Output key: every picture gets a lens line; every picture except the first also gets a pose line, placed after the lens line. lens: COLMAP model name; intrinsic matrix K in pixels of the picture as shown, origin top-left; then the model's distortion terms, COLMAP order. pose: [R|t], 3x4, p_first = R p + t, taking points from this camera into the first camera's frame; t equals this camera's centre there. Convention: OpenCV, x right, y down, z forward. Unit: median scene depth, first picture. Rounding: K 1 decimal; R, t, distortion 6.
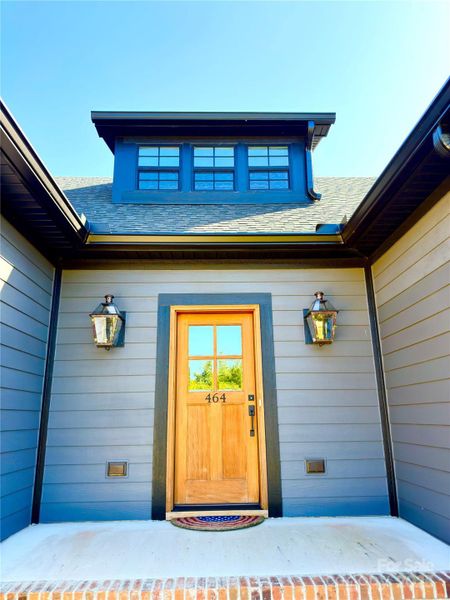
lens RADIAL K [[422.4, 0, 225.0], [0, 422.4, 299.8], [0, 0, 1]] dist [0.005001, 0.000452]
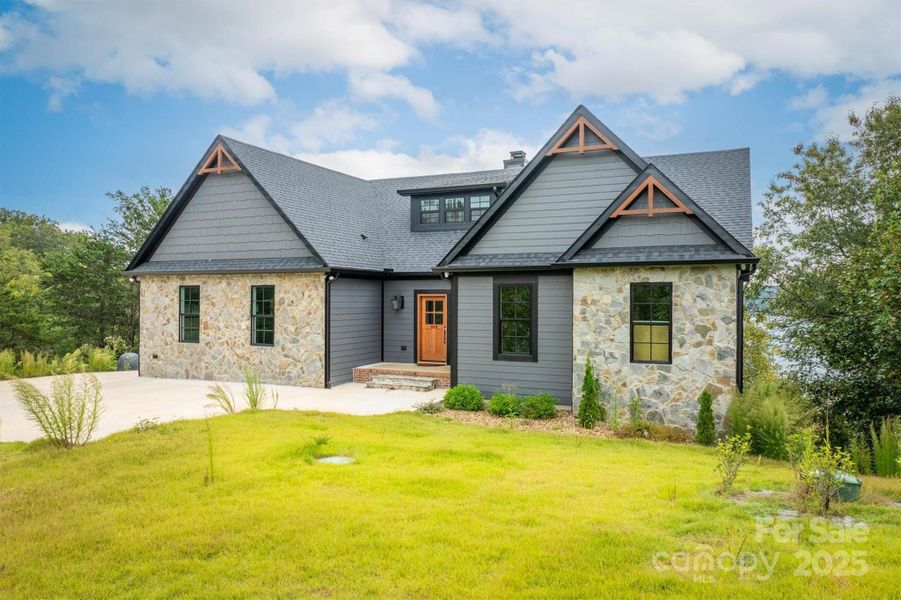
lens RADIAL K [[693.3, 0, 450.0], [0, 693.3, 300.5], [0, 0, 1]] dist [0.000015, -0.000083]
pose [[0.889941, 0.019945, -0.455639, 2.161979], [0.108613, 0.961032, 0.254207, -1.095004], [0.442954, -0.275717, 0.853095, -2.847296]]
